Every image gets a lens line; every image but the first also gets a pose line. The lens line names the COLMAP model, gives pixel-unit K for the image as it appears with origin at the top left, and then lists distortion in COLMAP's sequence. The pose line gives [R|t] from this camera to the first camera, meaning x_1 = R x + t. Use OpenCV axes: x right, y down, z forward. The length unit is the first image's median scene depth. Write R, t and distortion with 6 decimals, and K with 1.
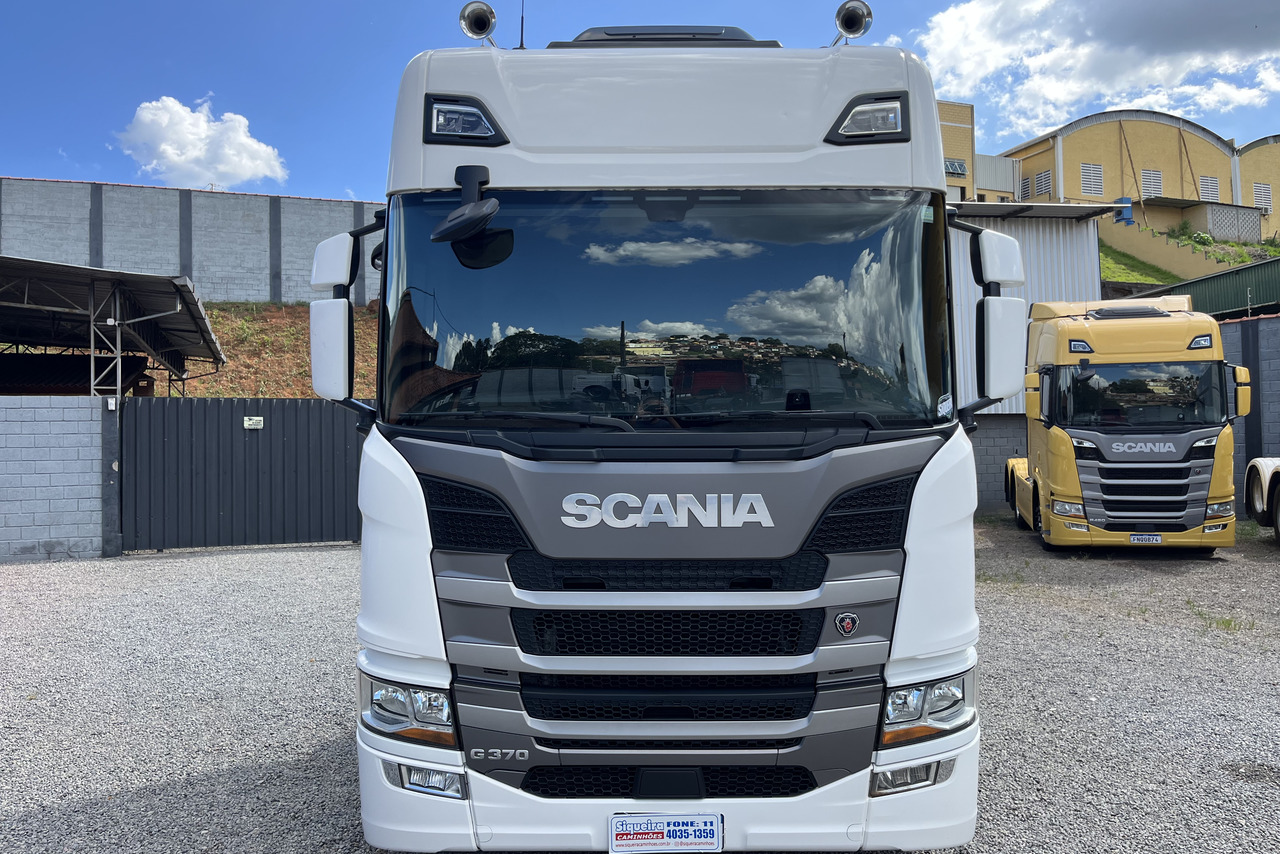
lens RADIAL K [[968.4, 0, 639.6], [0, 968.4, 413.3], [0, 0, 1]] dist [0.029142, -0.003083]
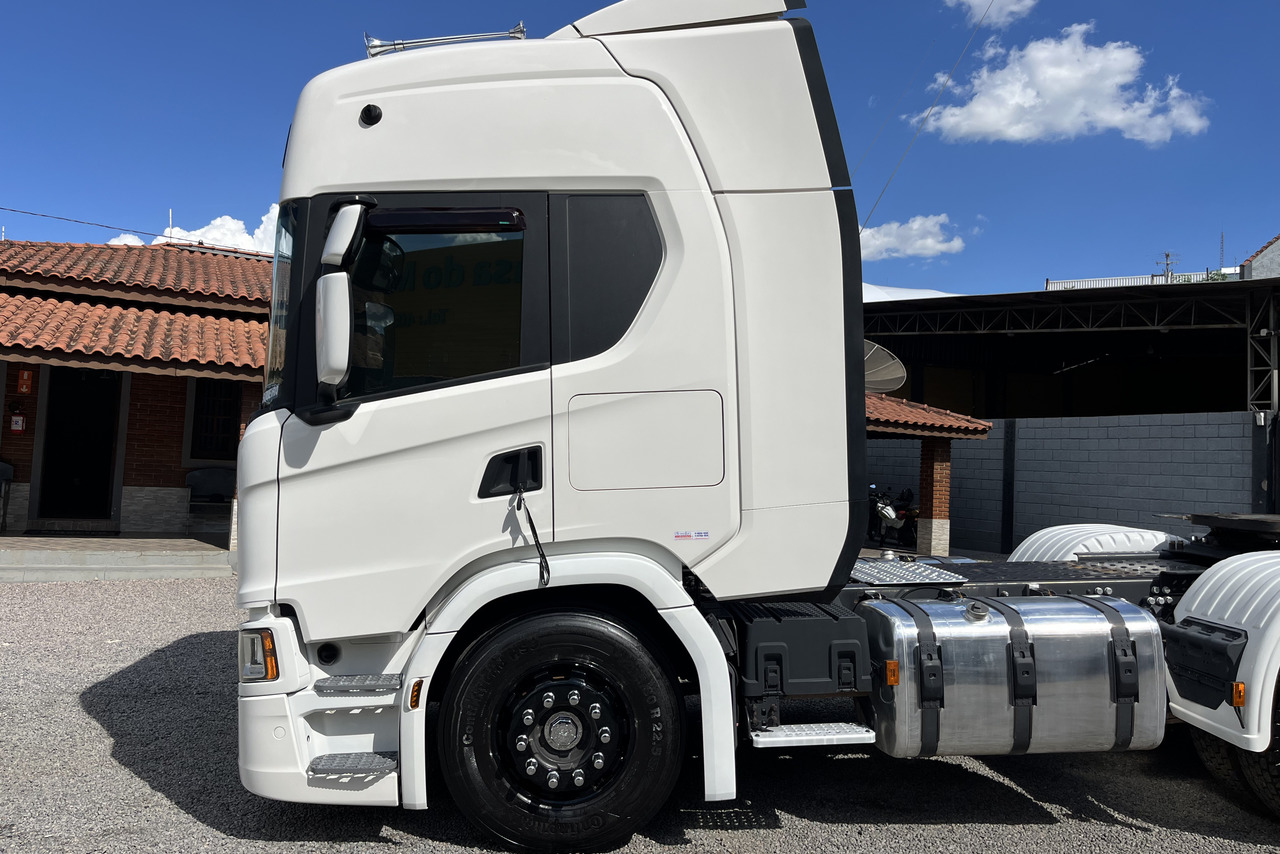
lens RADIAL K [[968.4, 0, 639.6], [0, 968.4, 413.3], [0, 0, 1]] dist [0.029142, -0.003083]
pose [[0.094562, -0.032855, -0.994977, 1.527542], [0.005527, 0.999457, -0.032478, 0.054341], [0.995504, -0.002428, 0.094693, 1.368238]]
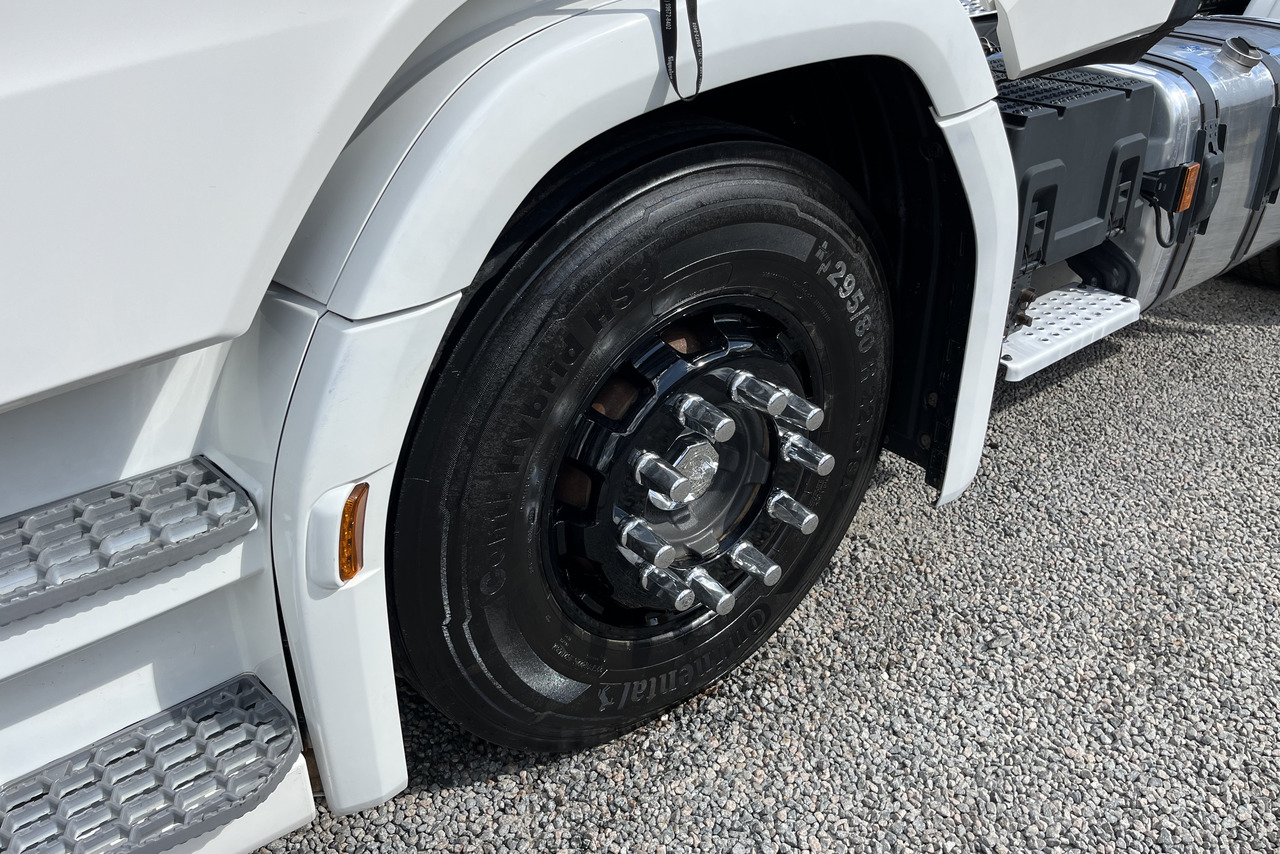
lens RADIAL K [[982.8, 0, 640.0], [0, 982.8, 427.0], [0, 0, 1]] dist [0.044326, -0.060953]
pose [[0.634152, 0.377642, -0.674713, 0.646143], [-0.001961, 0.873398, 0.487004, 0.157211], [0.773206, -0.307511, 0.554608, 1.129440]]
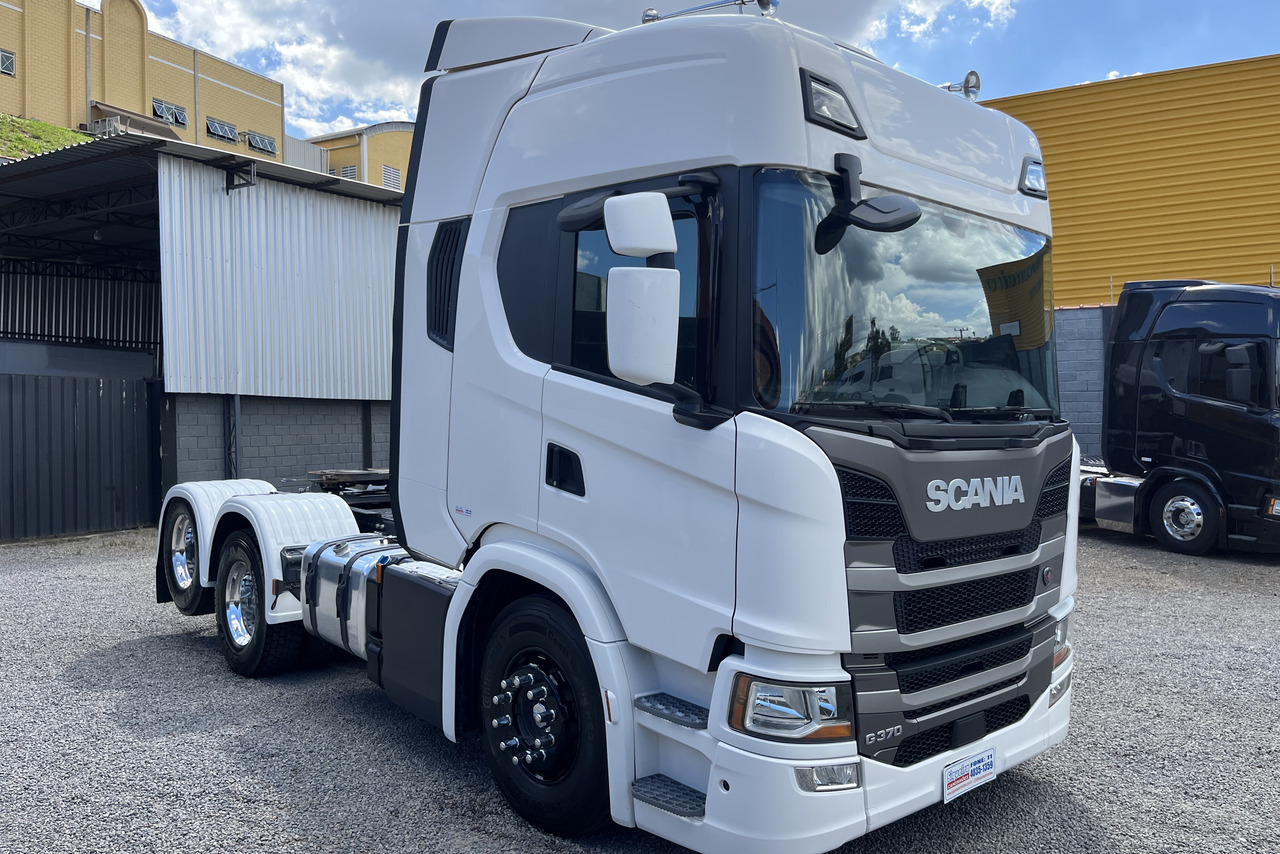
lens RADIAL K [[968.4, 0, 639.6], [0, 968.4, 413.3], [0, 0, 1]] dist [0.029142, -0.003083]
pose [[0.746535, 0.013384, 0.665211, -1.027578], [-0.024413, 0.999675, 0.007285, 0.008051], [-0.664898, -0.021678, 0.746620, 0.407009]]
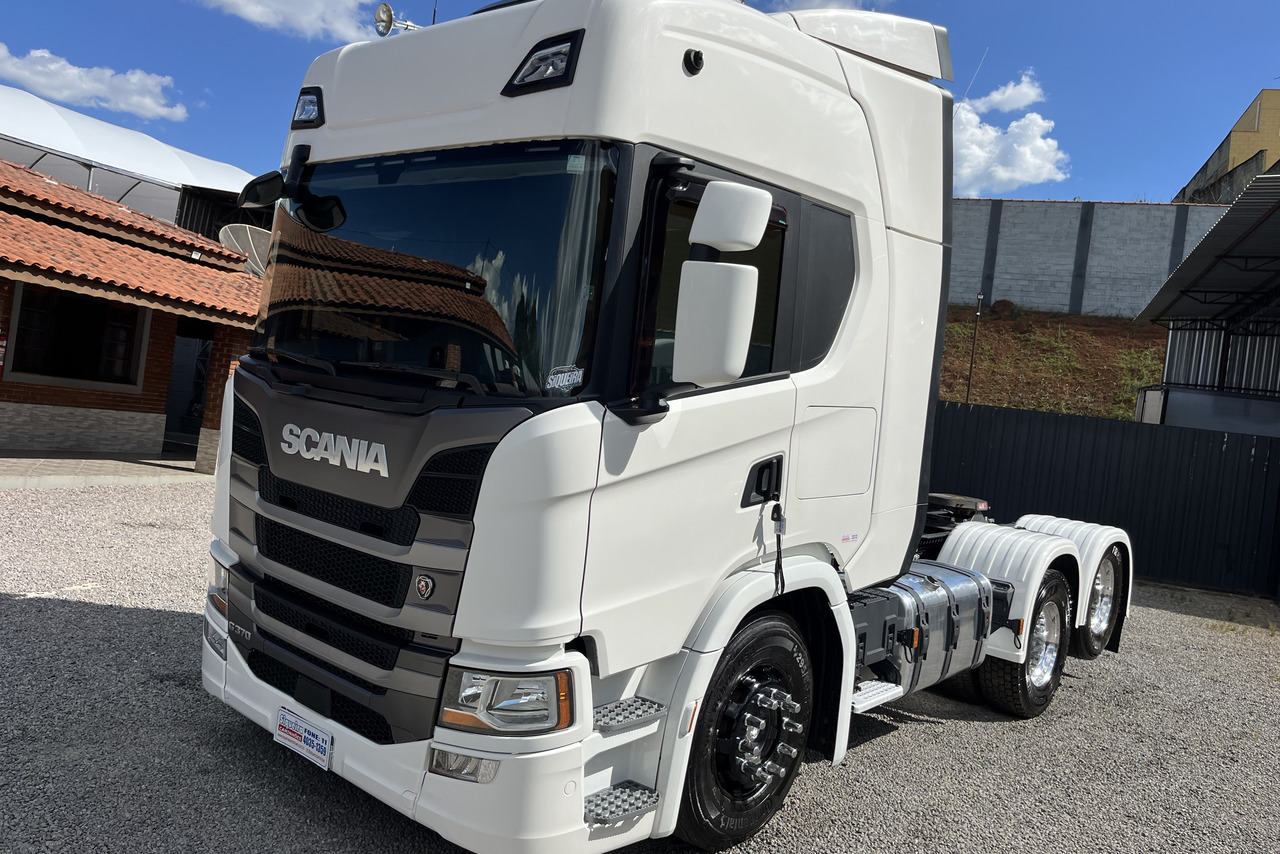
lens RADIAL K [[968.4, 0, 639.6], [0, 968.4, 413.3], [0, 0, 1]] dist [0.029142, -0.003083]
pose [[0.755970, 0.106634, -0.645863, 0.984875], [-0.109007, 0.993374, 0.036419, -0.016881], [0.645467, 0.042872, 0.762584, 0.383998]]
